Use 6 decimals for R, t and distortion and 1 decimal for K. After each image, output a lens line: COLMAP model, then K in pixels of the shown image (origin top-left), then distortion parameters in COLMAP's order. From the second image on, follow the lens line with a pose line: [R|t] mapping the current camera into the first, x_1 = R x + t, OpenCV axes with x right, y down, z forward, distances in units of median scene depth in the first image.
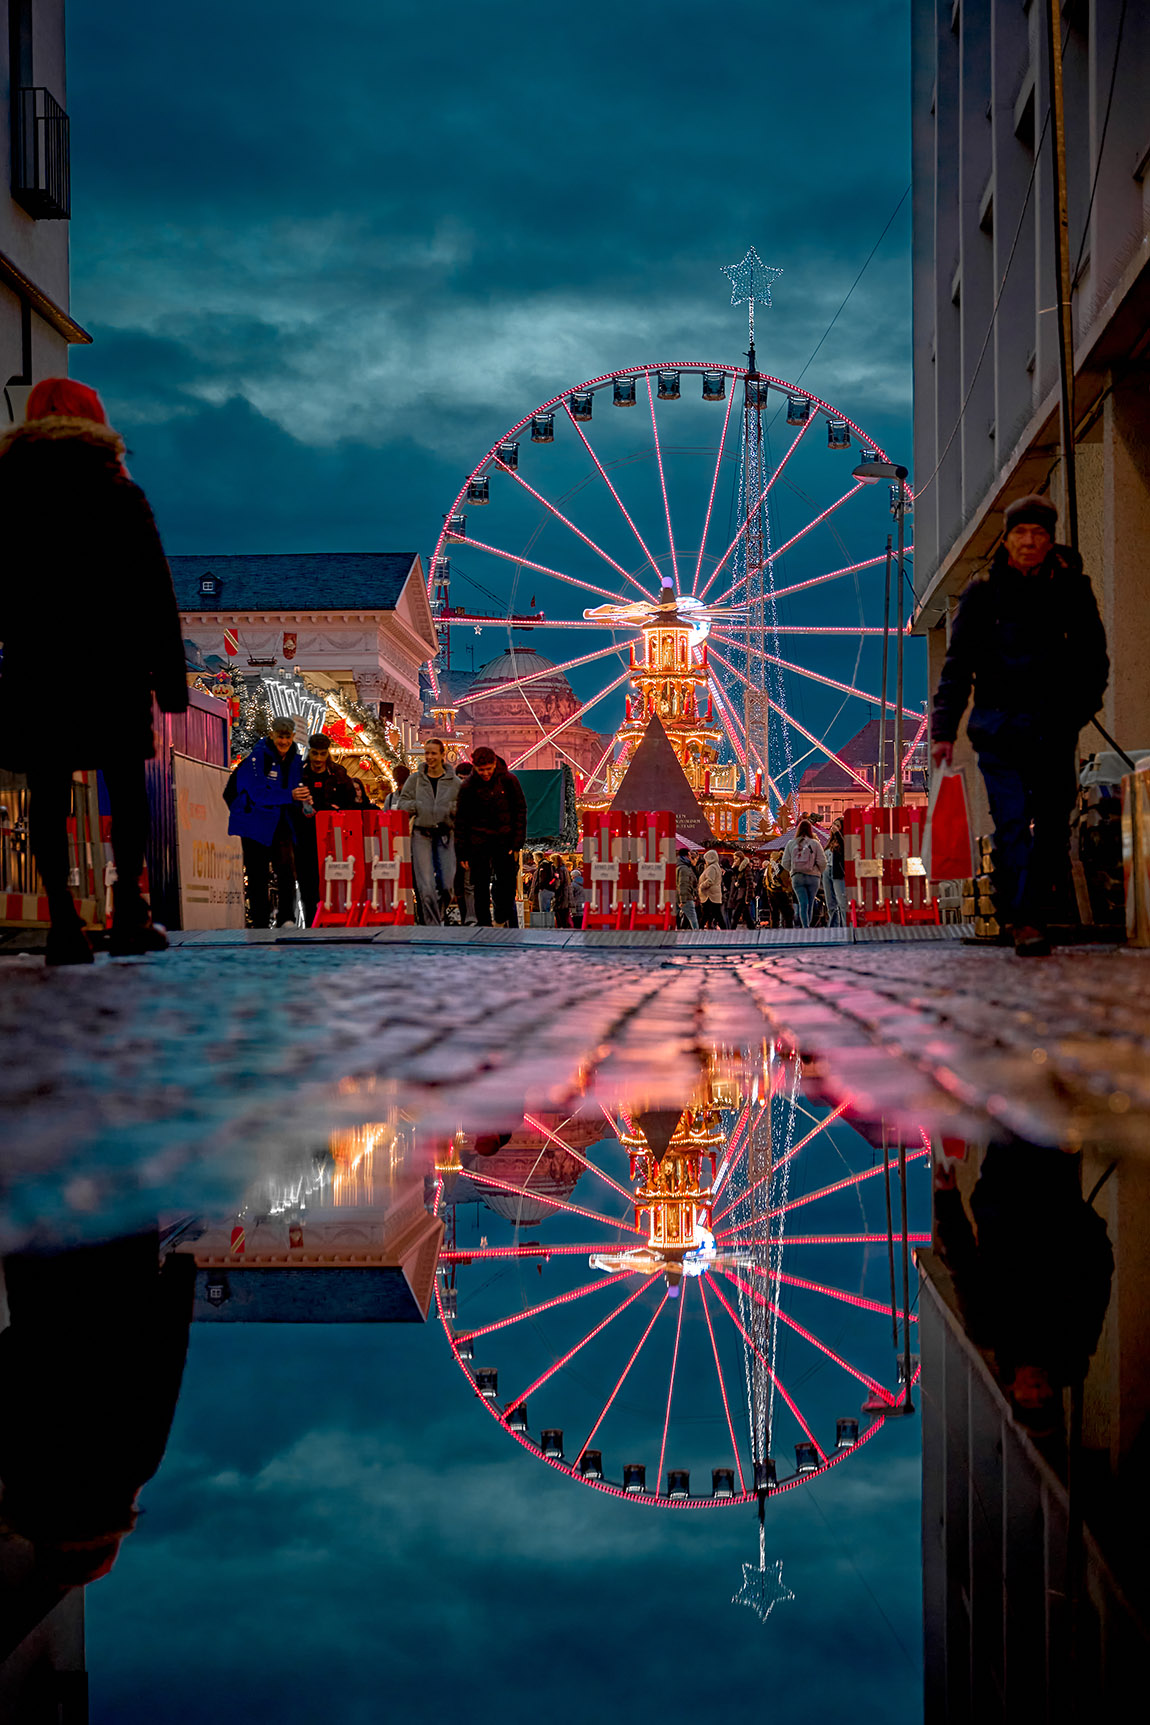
lens RADIAL K [[2166.5, 0, 575.6], [0, 2166.5, 861.5], [0, 0, 1]] dist [-0.006650, 0.000000]
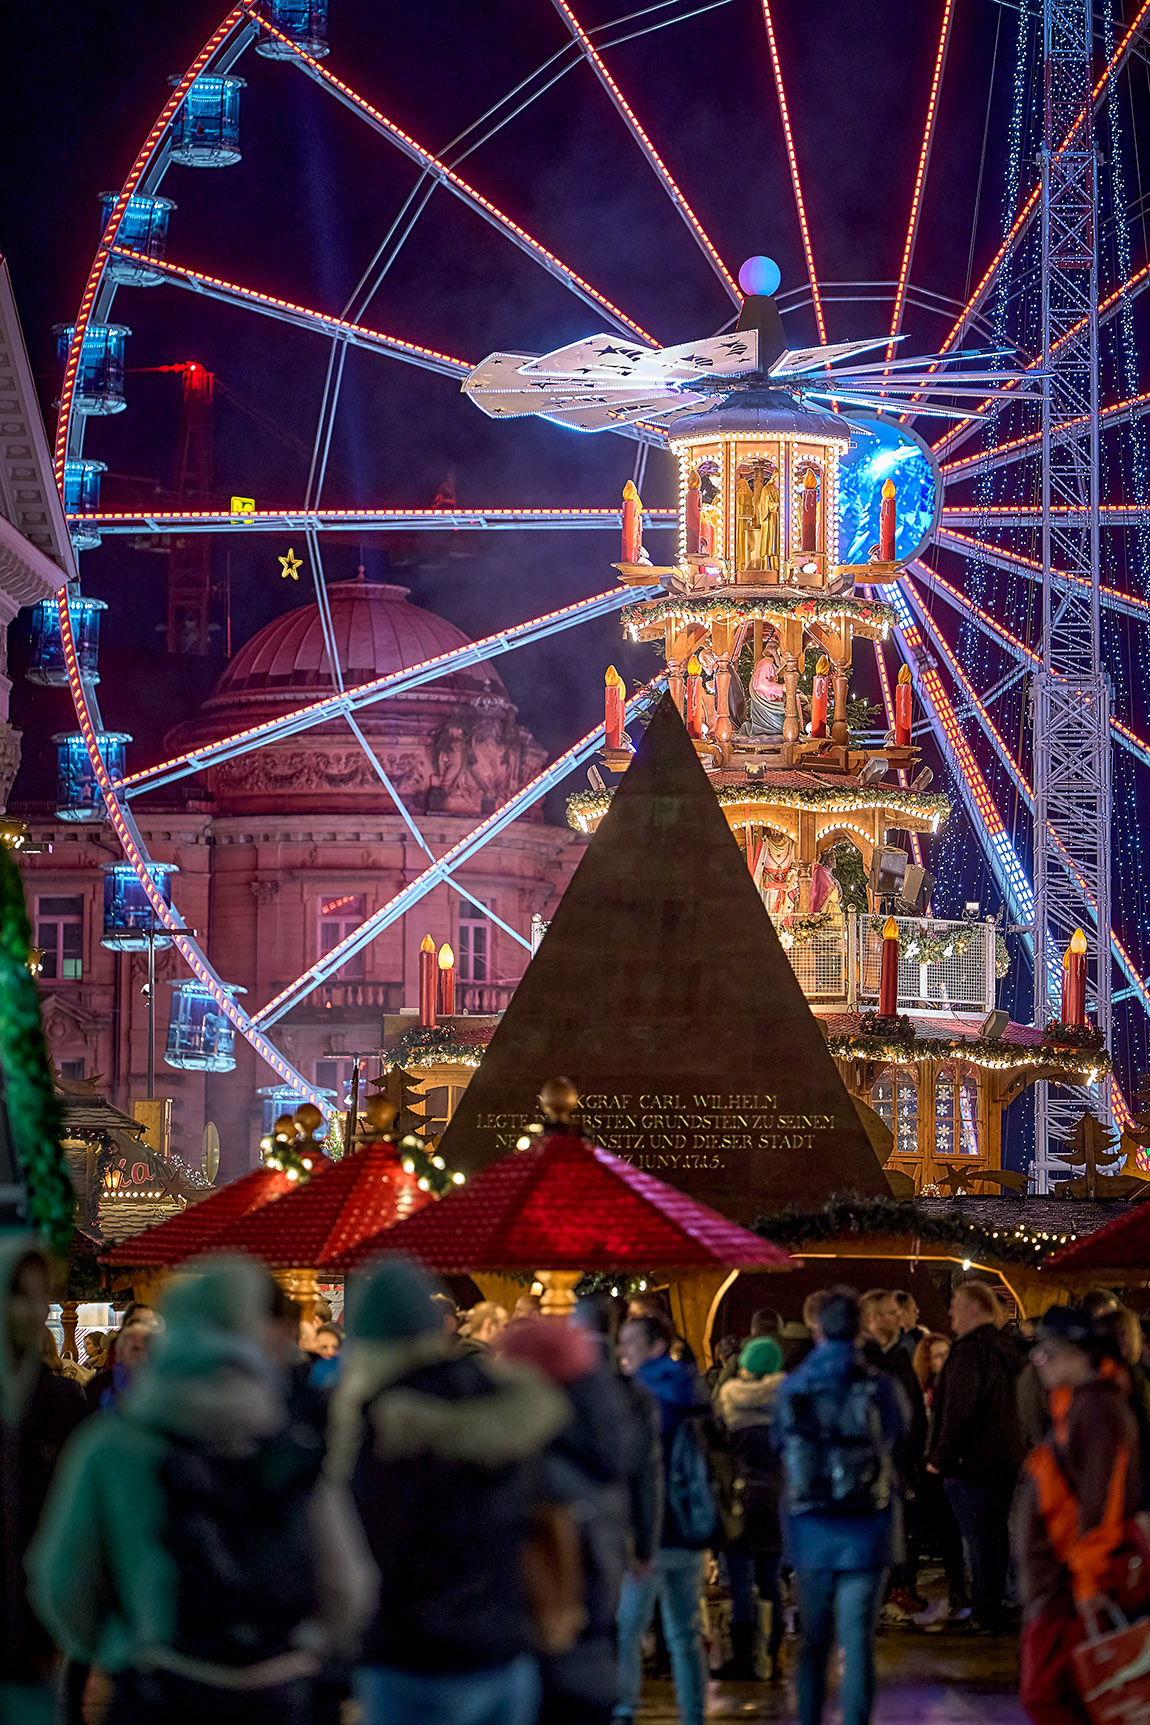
lens RADIAL K [[6521.3, 0, 574.7], [0, 6521.3, 862.7], [0, 0, 1]] dist [0.253271, 0.000000]
pose [[0.999895, 0.012493, 0.007295, 0.013250], [-0.012061, 0.998335, -0.056403, -0.003775], [-0.007988, 0.056310, 0.998381, 0.156271]]
